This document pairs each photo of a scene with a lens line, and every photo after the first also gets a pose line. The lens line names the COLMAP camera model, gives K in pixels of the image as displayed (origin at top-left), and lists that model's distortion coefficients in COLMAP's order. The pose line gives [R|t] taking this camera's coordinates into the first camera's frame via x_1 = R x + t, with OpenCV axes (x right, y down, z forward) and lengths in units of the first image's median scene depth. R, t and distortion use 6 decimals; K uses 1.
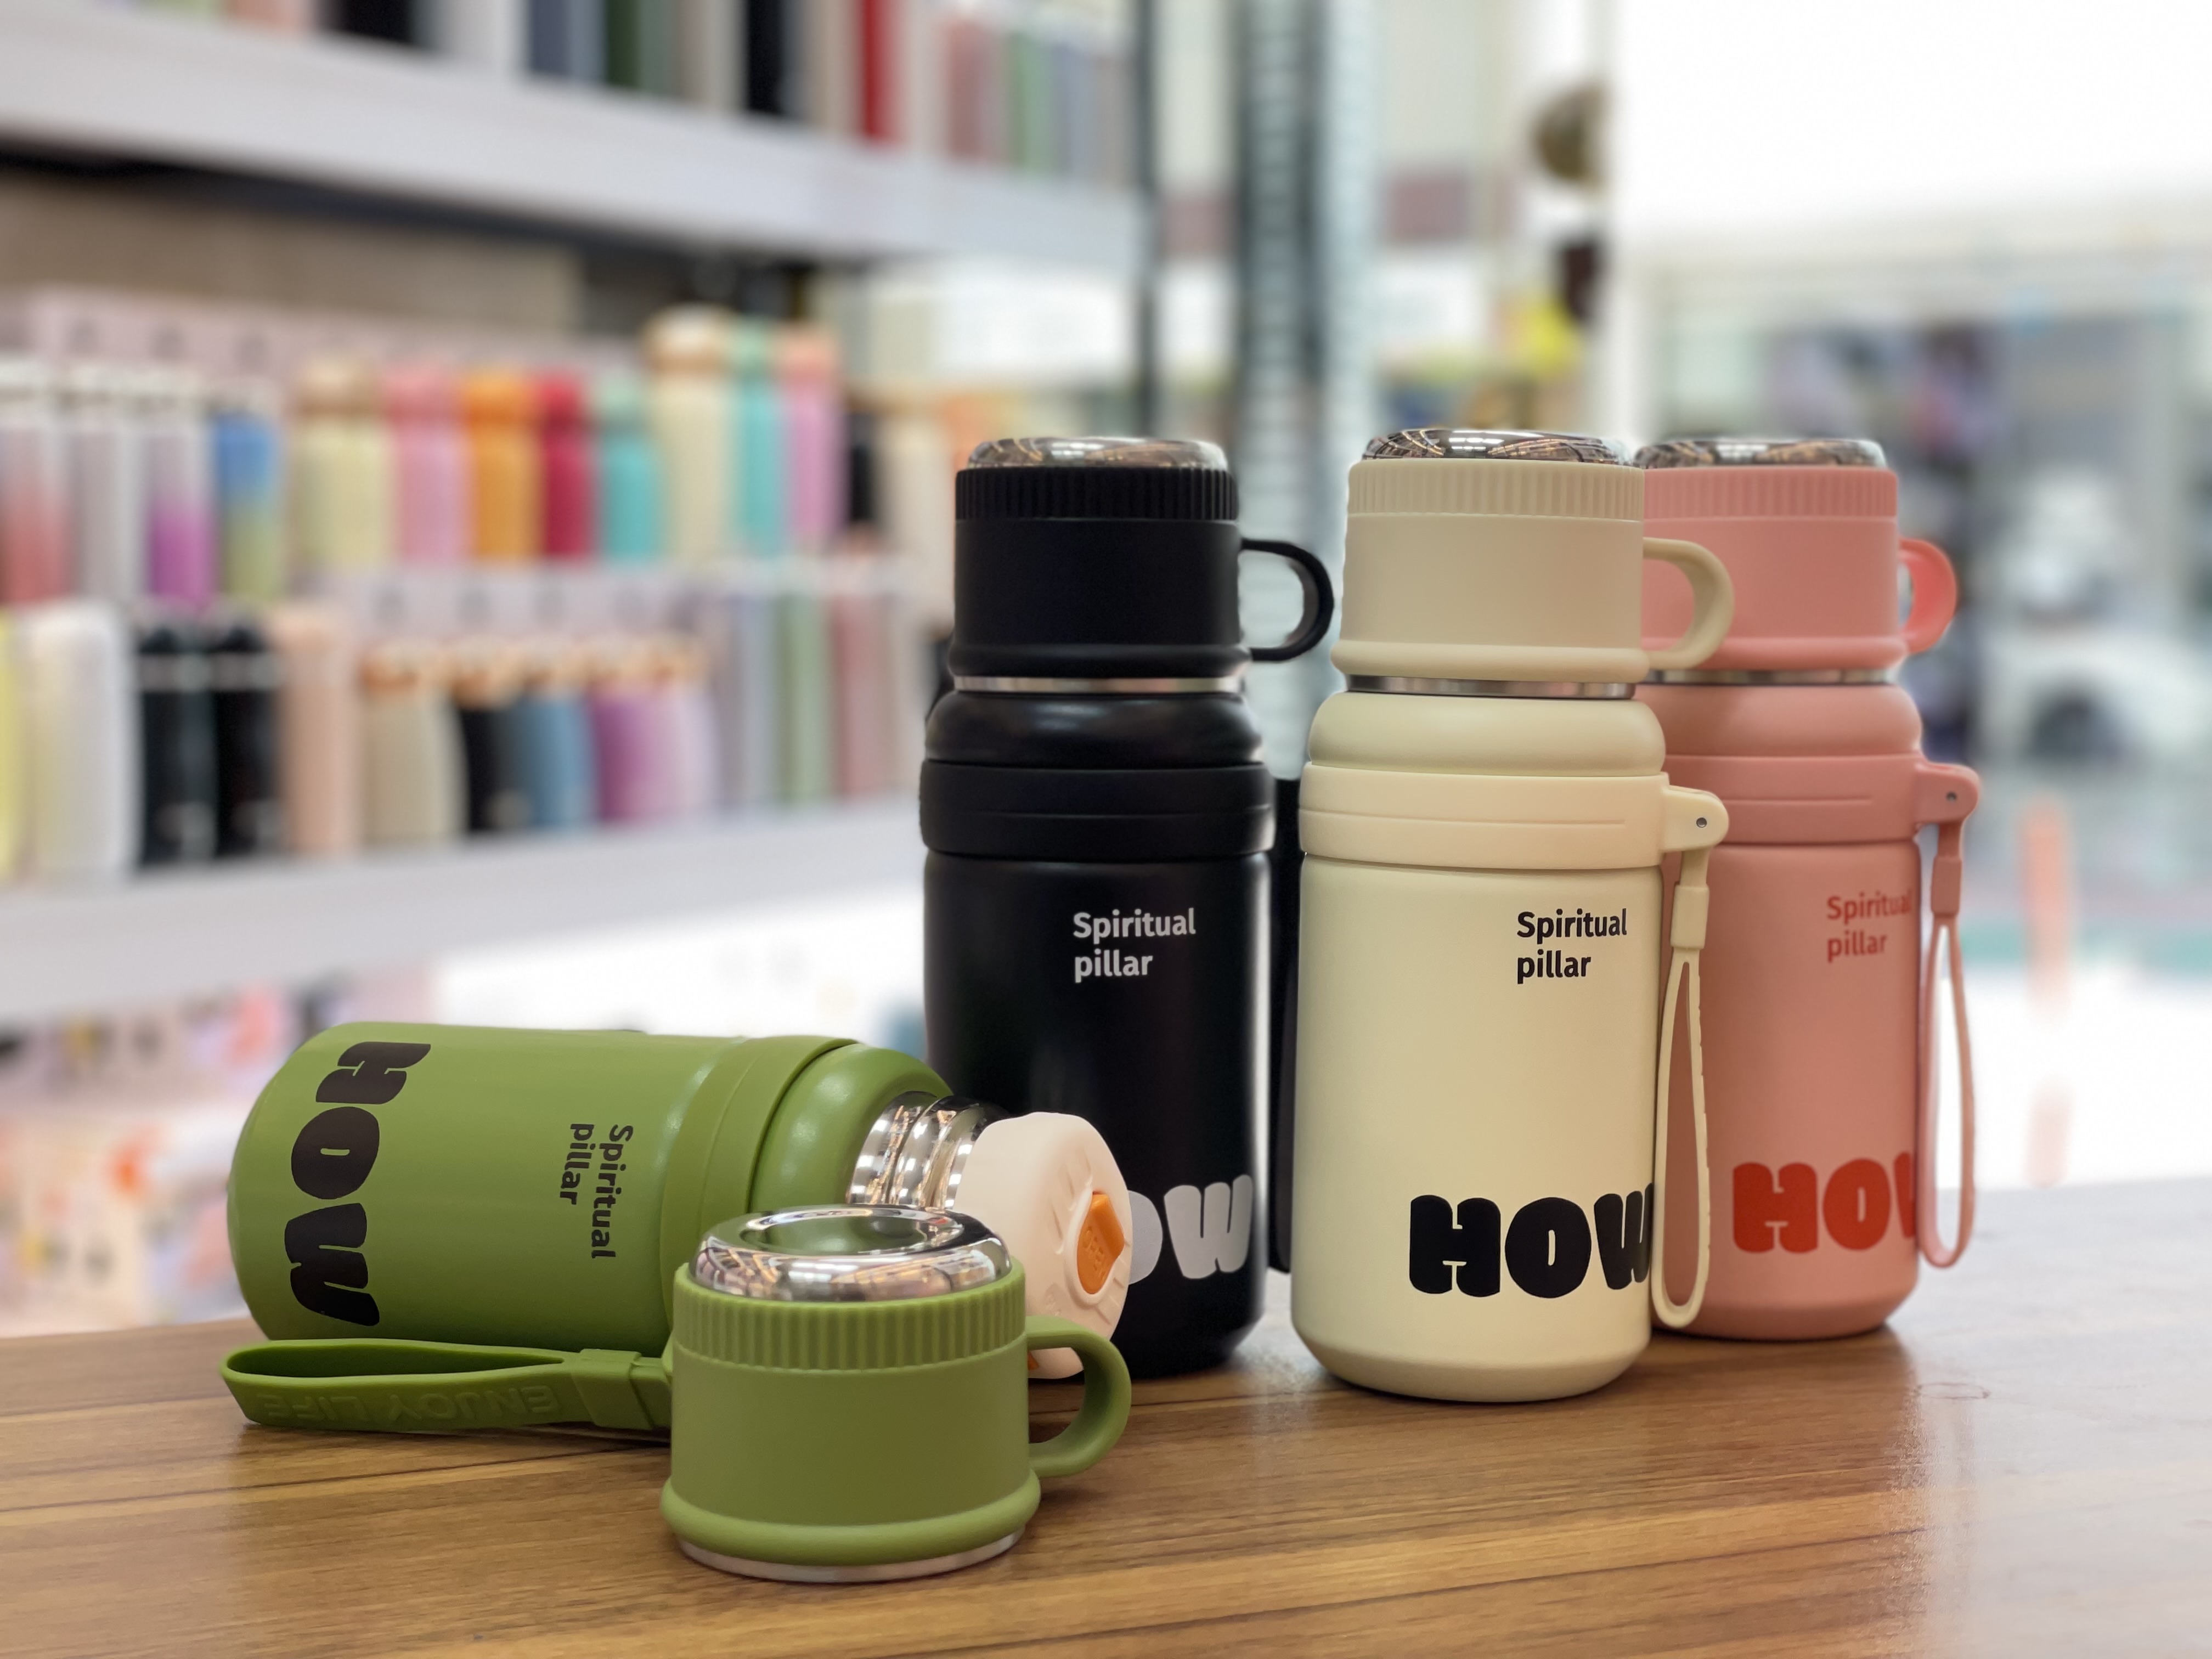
lens RADIAL K [[3375.0, 0, 1106.0], [0, 3375.0, 829.5], [0, 0, 1]] dist [0.148463, -0.389948]
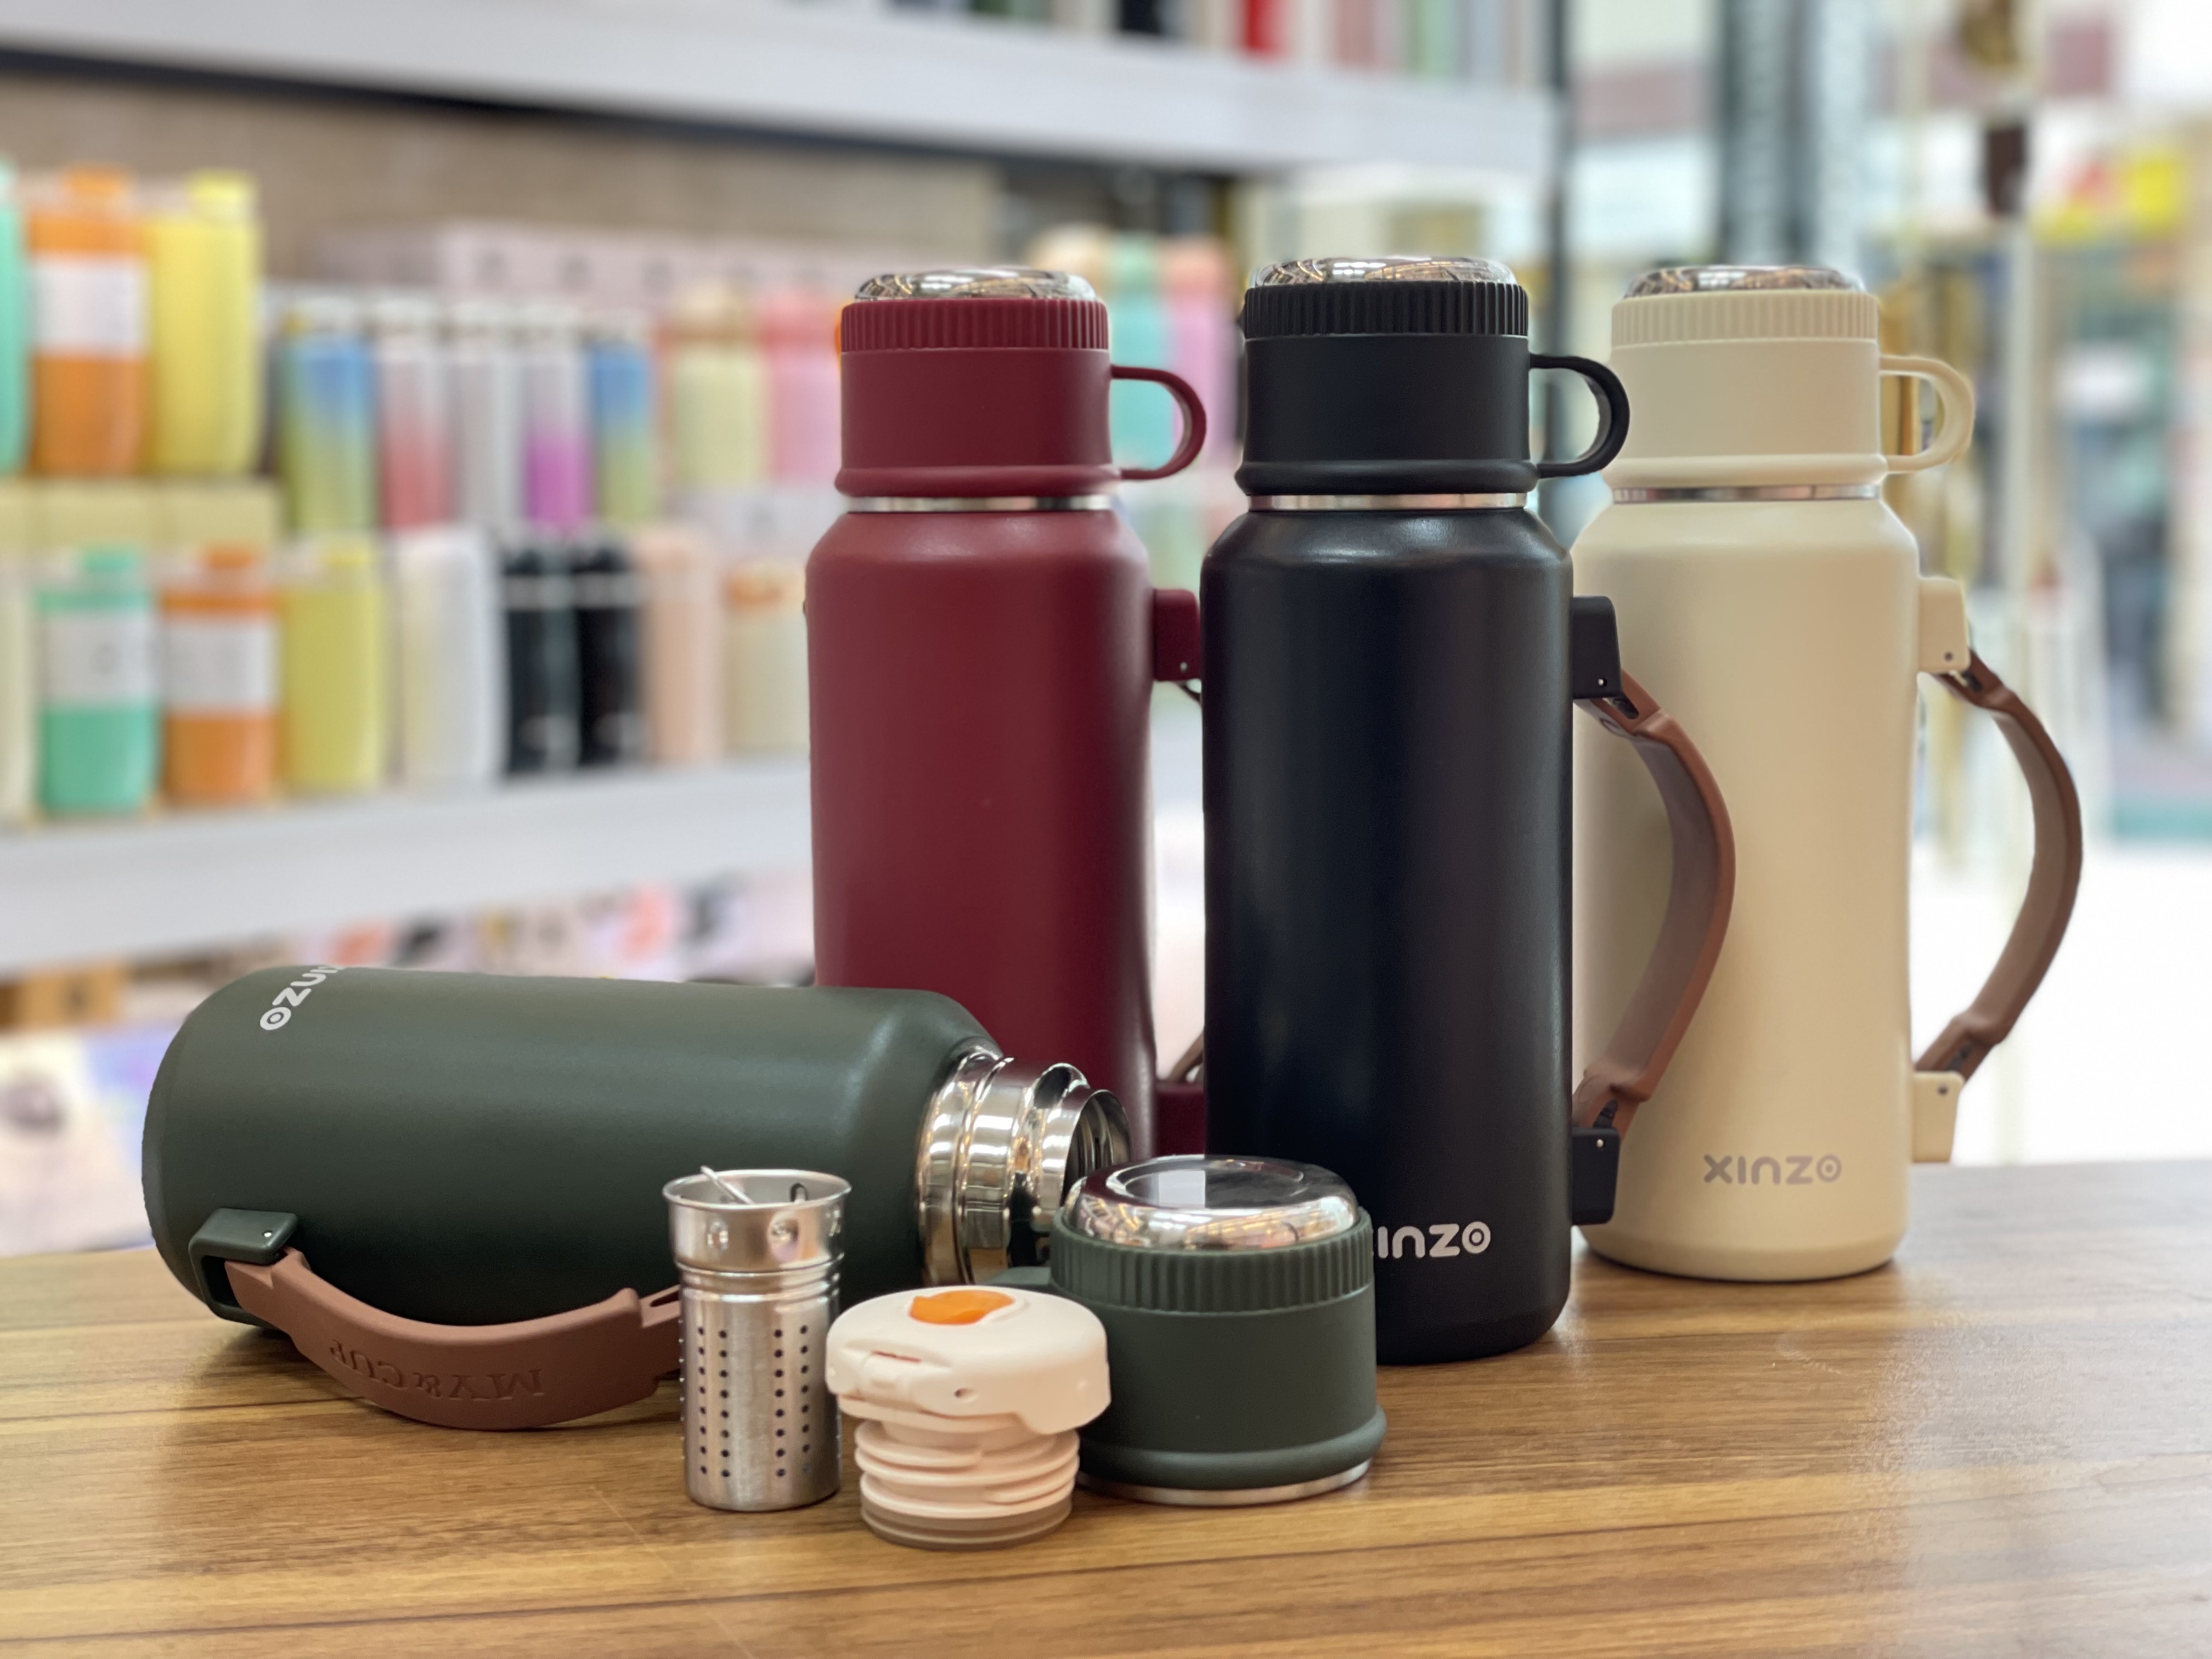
lens RADIAL K [[3375.0, 0, 1106.0], [0, 3375.0, 829.5], [0, 0, 1]] dist [0.148463, -0.389948]
pose [[0.983650, 0.013622, -0.179576, 0.083279], [-0.006820, 0.999237, 0.038445, -0.012997], [0.179963, -0.036592, 0.982993, -0.006196]]
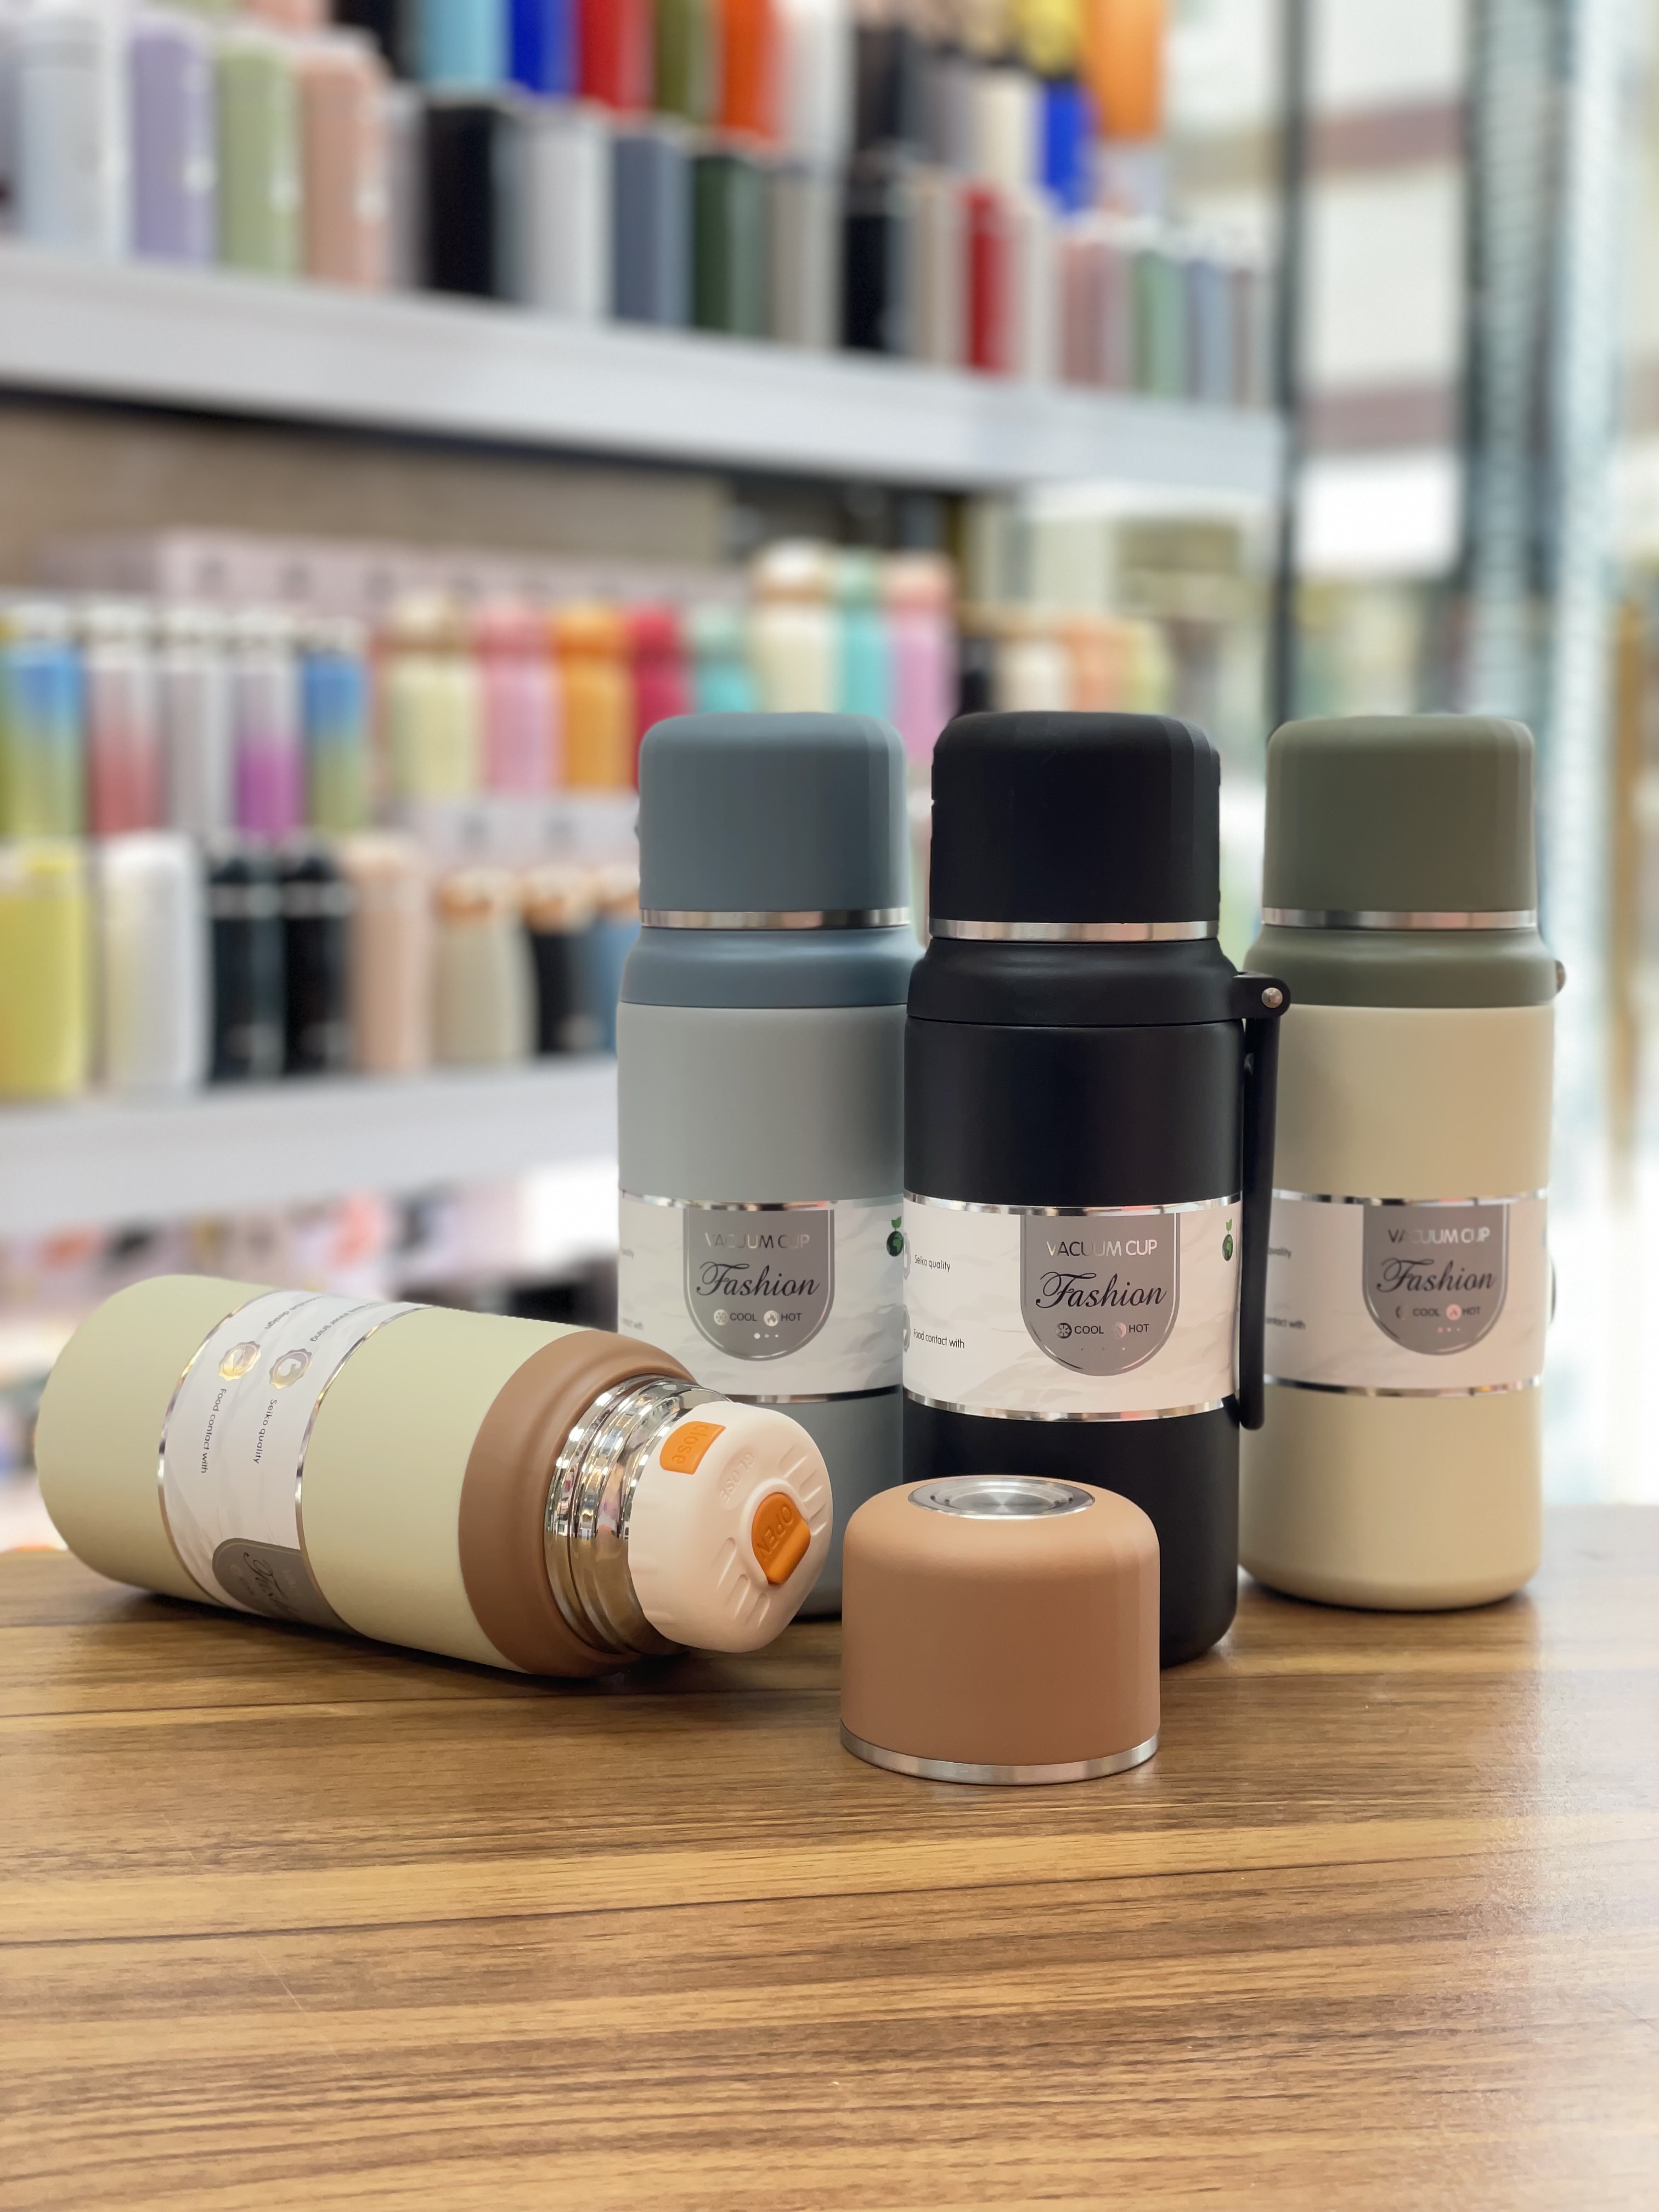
lens RADIAL K [[3375.0, 0, 829.5], [0, 3375.0, 1106.0], [0, 0, 1]] dist [0.148463, -0.389948]
pose [[0.981085, 0.025865, -0.191844, 0.101174], [-0.020456, 0.999337, 0.030123, -0.016257], [0.192496, -0.025629, 0.980963, -0.003409]]
